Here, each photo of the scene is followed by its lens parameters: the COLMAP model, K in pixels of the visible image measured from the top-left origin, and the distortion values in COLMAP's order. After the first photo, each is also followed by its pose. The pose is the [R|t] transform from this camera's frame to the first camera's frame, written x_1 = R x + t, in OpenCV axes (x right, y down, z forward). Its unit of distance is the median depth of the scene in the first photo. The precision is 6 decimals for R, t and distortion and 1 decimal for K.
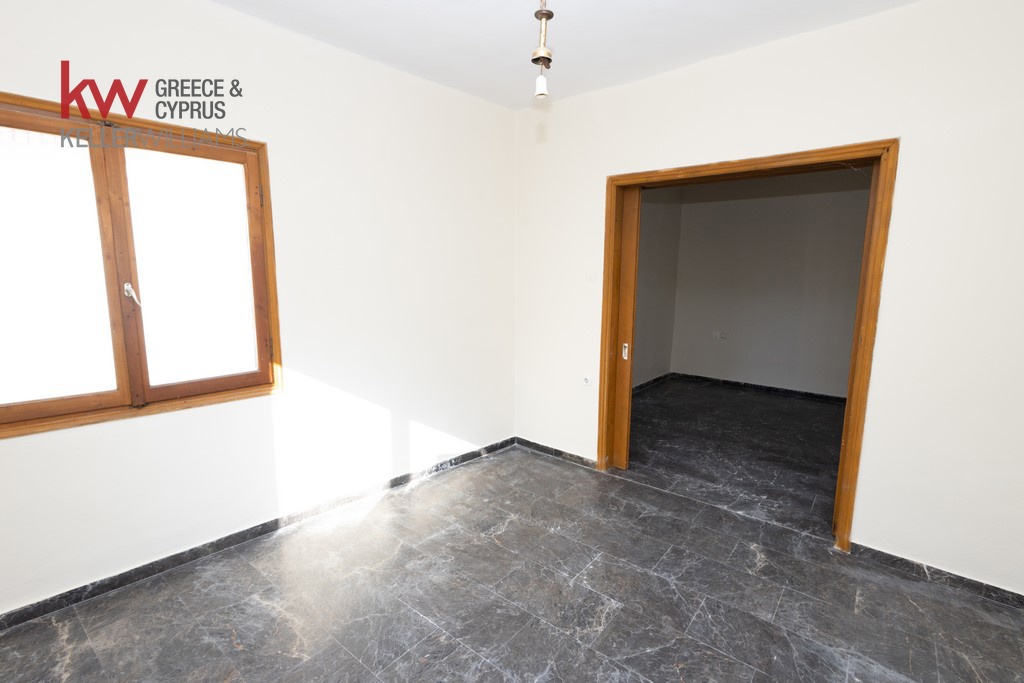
lens RADIAL K [[468.1, 0, 510.4], [0, 468.1, 345.0], [0, 0, 1]] dist [0.013380, -0.004114]
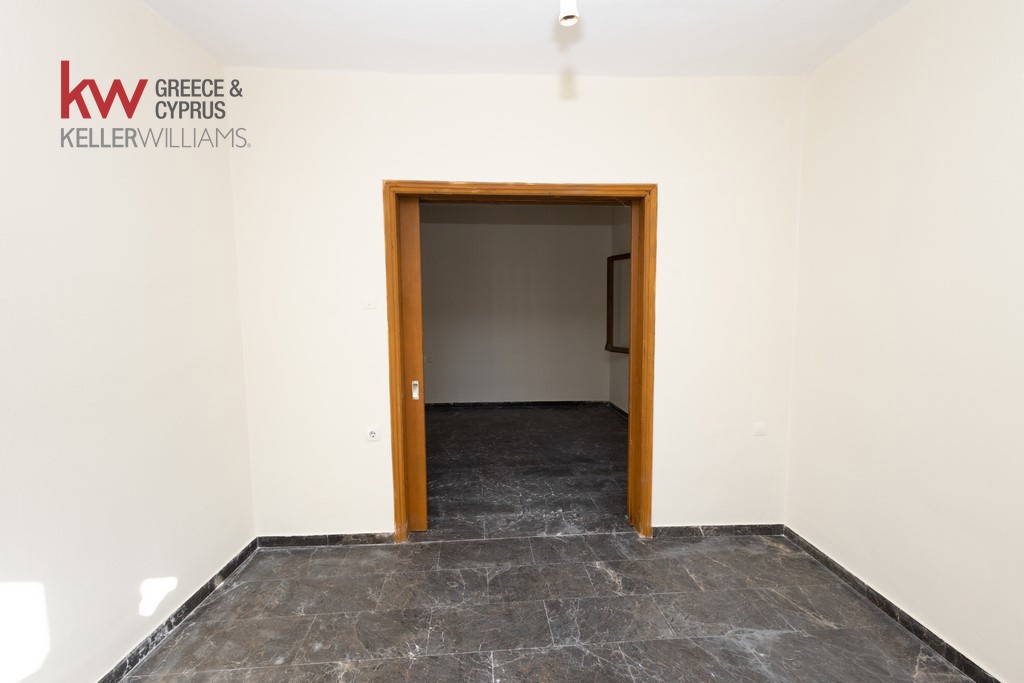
lens RADIAL K [[468.1, 0, 510.4], [0, 468.1, 345.0], [0, 0, 1]] dist [0.013380, -0.004114]
pose [[0.724332, -0.079729, 0.684825, -0.225569], [0.118844, 0.992862, -0.010108, -0.042814], [-0.679131, 0.088709, 0.728637, 0.297912]]
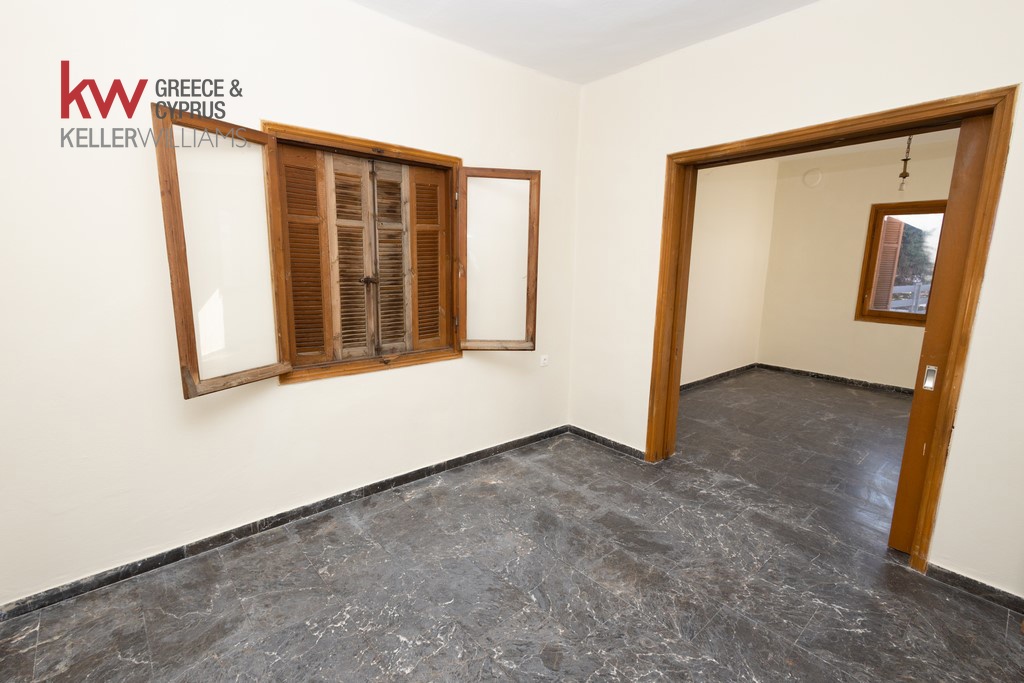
lens RADIAL K [[468.1, 0, 510.4], [0, 468.1, 345.0], [0, 0, 1]] dist [0.013380, -0.004114]
pose [[-0.986191, -0.054699, 0.156319, 0.814128], [-0.000865, 0.945569, 0.325421, -0.271012], [-0.165611, 0.320793, -0.932558, 1.906582]]
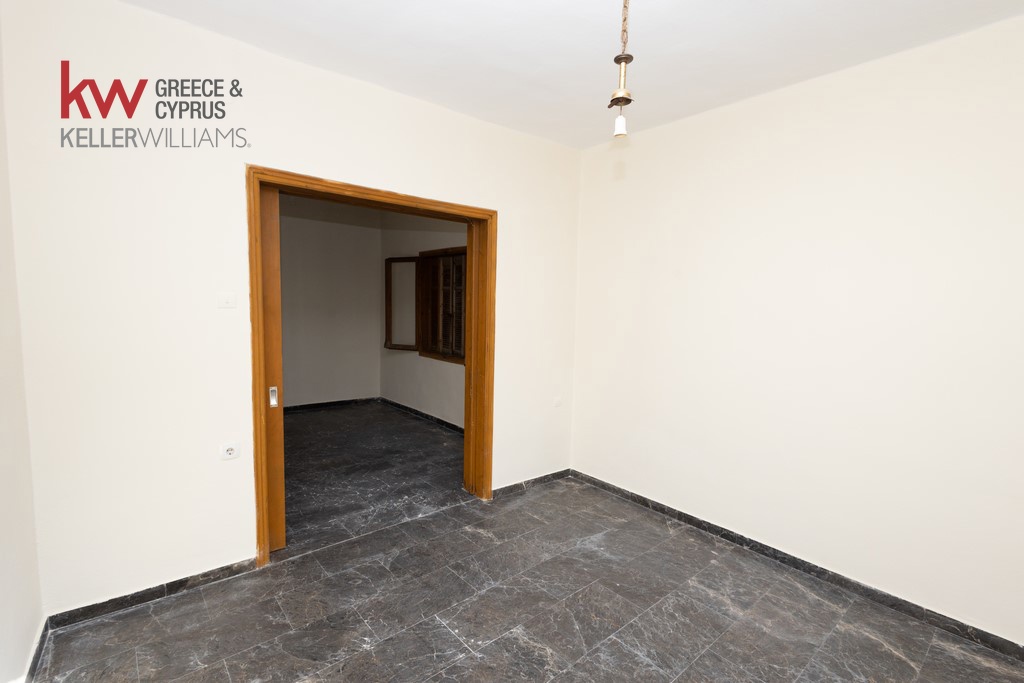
lens RADIAL K [[468.1, 0, 510.4], [0, 468.1, 345.0], [0, 0, 1]] dist [0.013380, -0.004114]
pose [[0.180494, -0.098187, 0.978663, -0.485320], [0.126014, 0.989113, 0.075995, -0.090325], [-0.975470, 0.109609, 0.190902, 0.520642]]
